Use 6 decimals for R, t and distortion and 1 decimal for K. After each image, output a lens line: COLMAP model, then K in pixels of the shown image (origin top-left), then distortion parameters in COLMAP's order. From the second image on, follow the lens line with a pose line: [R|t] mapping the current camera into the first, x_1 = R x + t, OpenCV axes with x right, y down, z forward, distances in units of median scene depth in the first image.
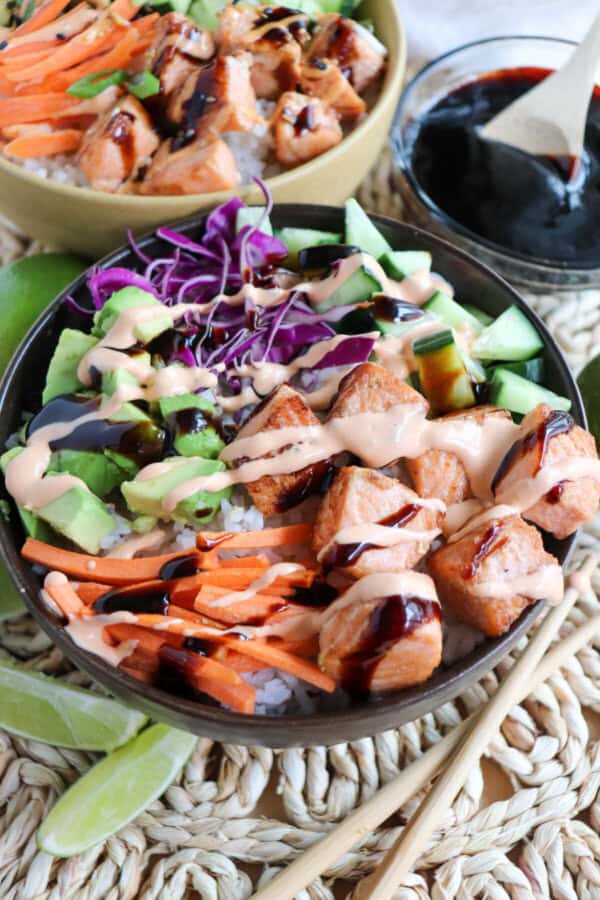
lens RADIAL K [[1030.6, 0, 293.2], [0, 1030.6, 467.8], [0, 0, 1]] dist [-0.062161, 0.000000]
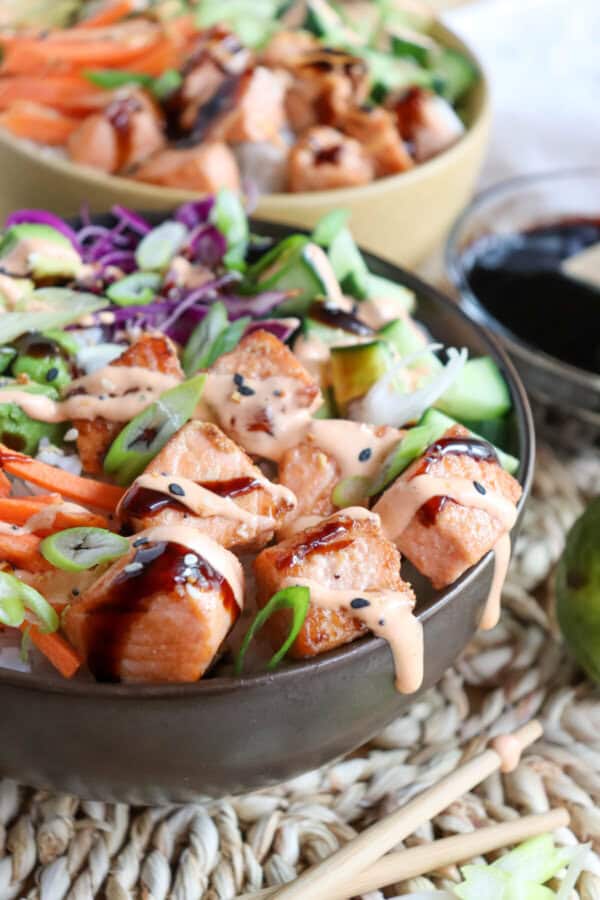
lens RADIAL K [[1386.5, 0, 300.0], [0, 1386.5, 456.0], [0, 0, 1]] dist [-0.003547, 0.000000]
pose [[0.952716, 0.224866, -0.204371, 0.308858], [-0.282195, 0.904185, -0.320648, 0.296221], [0.112687, 0.363159, 0.924888, 0.010273]]
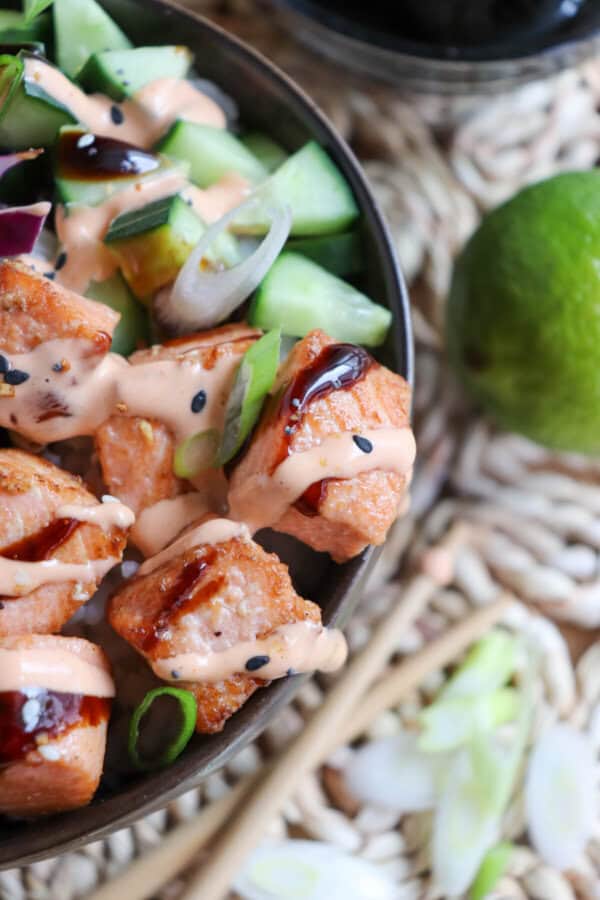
lens RADIAL K [[1189.5, 0, 292.1], [0, 1189.5, 458.3], [0, 0, 1]] dist [-0.061692, 0.000000]
pose [[0.998523, 0.007635, -0.053789, 0.237779], [0.002713, 0.981833, 0.189729, -0.106611], [0.054260, -0.189594, 0.980362, 0.293462]]
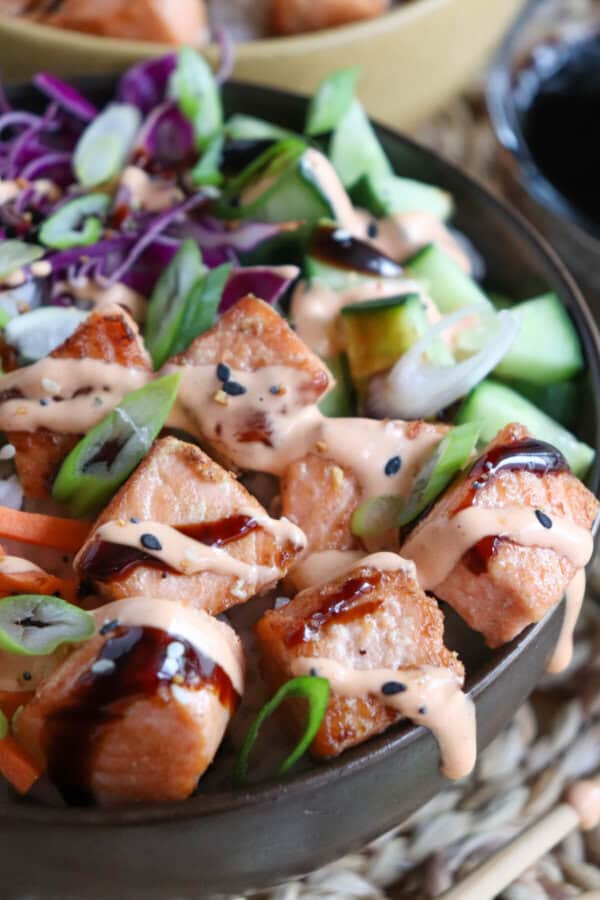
lens RADIAL K [[1908.4, 0, 300.4], [0, 1908.4, 451.9], [0, 0, 1]] dist [0.156781, 0.000000]
pose [[0.961457, 0.217930, -0.167649, 0.276897], [-0.245899, 0.954332, -0.169661, 0.154280], [0.123019, 0.204346, 0.971138, -0.085488]]
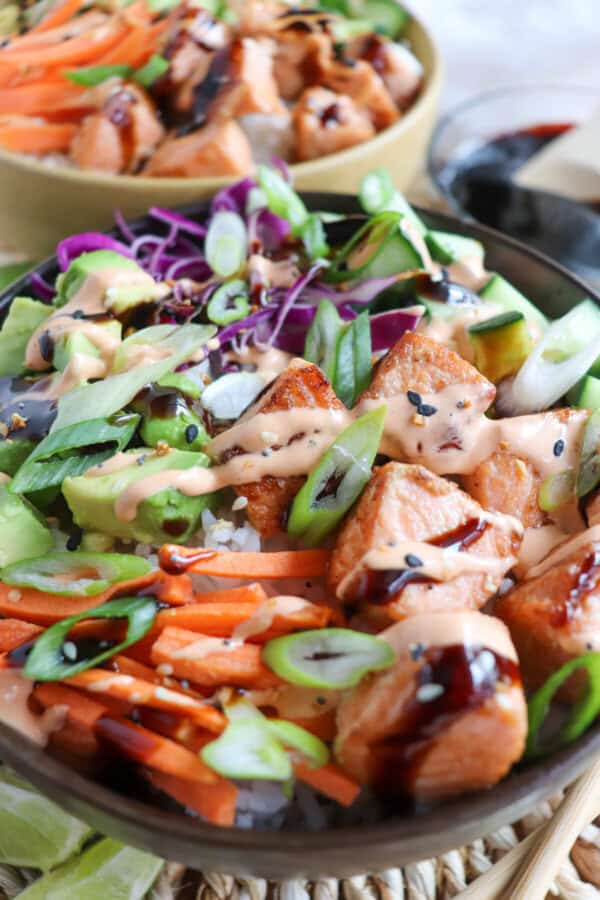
lens RADIAL K [[876.9, 0, 303.7], [0, 876.9, 463.6], [0, 0, 1]] dist [-0.112199, 0.000000]
pose [[0.999481, 0.030078, -0.011579, 0.005035], [-0.031574, 0.985864, -0.164543, 0.083388], [0.006466, 0.164823, 0.986302, 0.353543]]
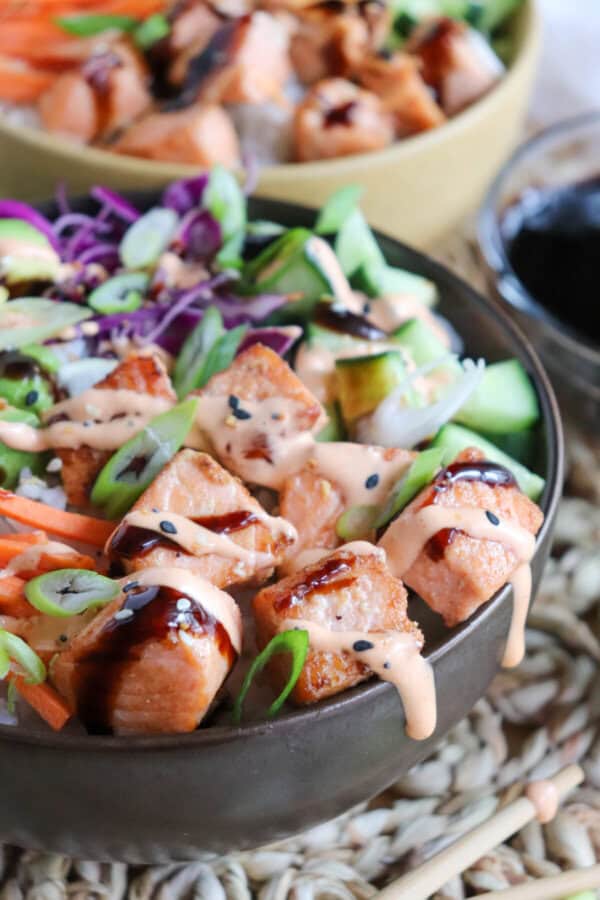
lens RADIAL K [[1908.4, 0, 304.6], [0, 1908.4, 455.3], [0, 0, 1]] dist [0.156781, 0.000000]
pose [[0.950783, 0.212016, -0.225966, 0.385432], [-0.272067, 0.920232, -0.281341, 0.314865], [0.148293, 0.328972, 0.932624, -0.243303]]
